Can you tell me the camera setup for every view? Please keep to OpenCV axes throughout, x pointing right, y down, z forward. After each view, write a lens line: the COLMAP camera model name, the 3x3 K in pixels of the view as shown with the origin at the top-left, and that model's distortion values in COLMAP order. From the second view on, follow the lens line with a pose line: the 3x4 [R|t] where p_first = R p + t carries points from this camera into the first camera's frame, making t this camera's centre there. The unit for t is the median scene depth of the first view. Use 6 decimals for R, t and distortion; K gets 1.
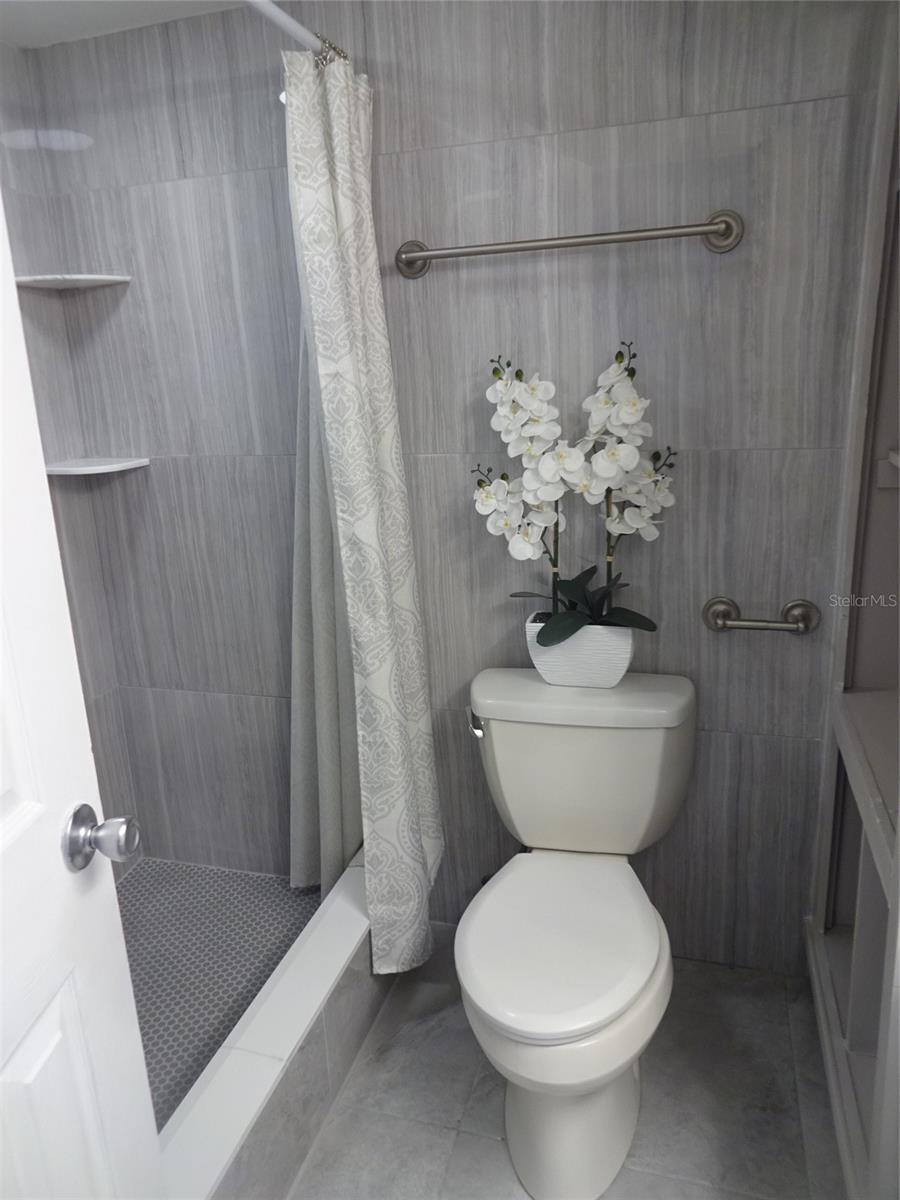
lens RADIAL K [[879.1, 0, 450.0], [0, 879.1, 600.0], [0, 0, 1]] dist [-0.000061, -0.007791]
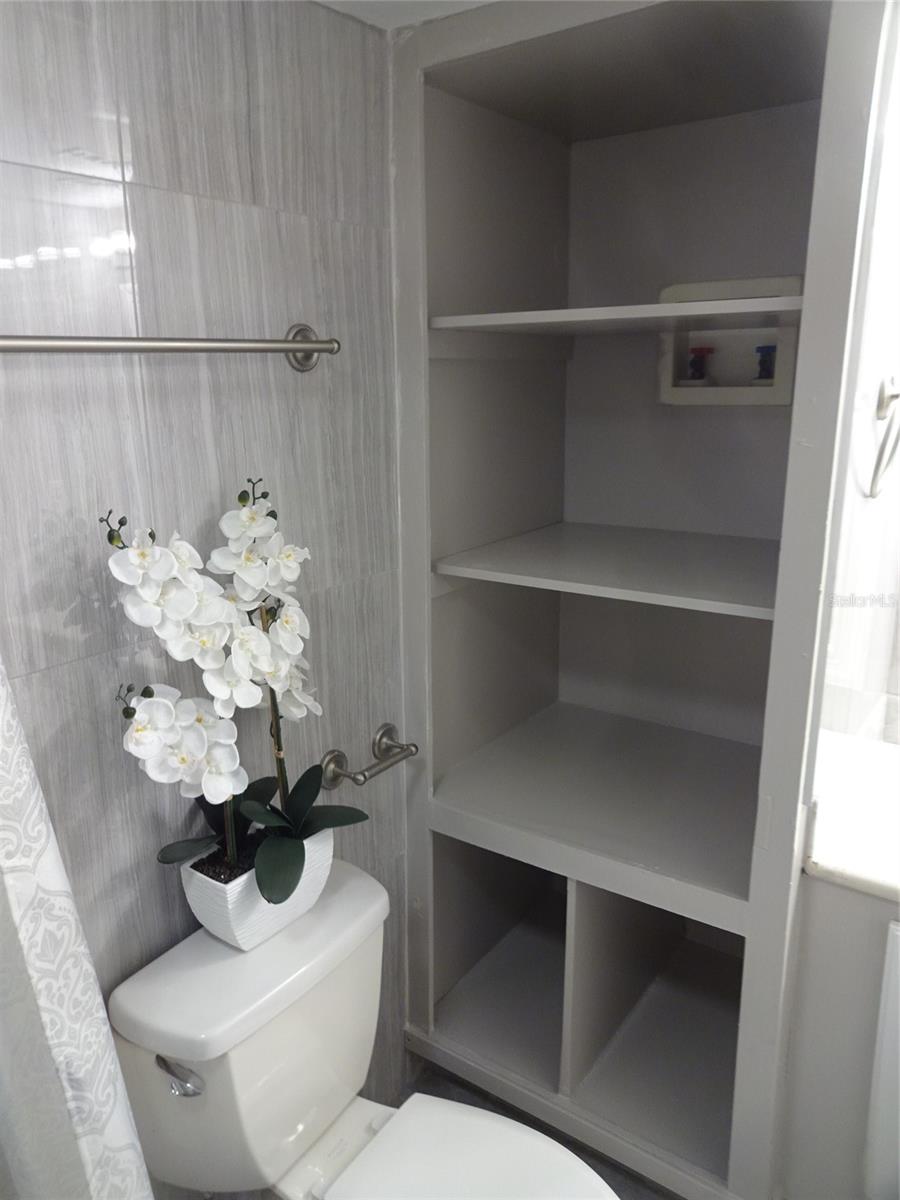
lens RADIAL K [[879.1, 0, 450.0], [0, 879.1, 600.0], [0, 0, 1]] dist [-0.000061, -0.007791]
pose [[0.330646, -0.190147, 0.924401, -0.464771], [0.253723, 0.961342, 0.106992, -0.226717], [-0.909009, 0.199165, 0.366108, 0.575116]]
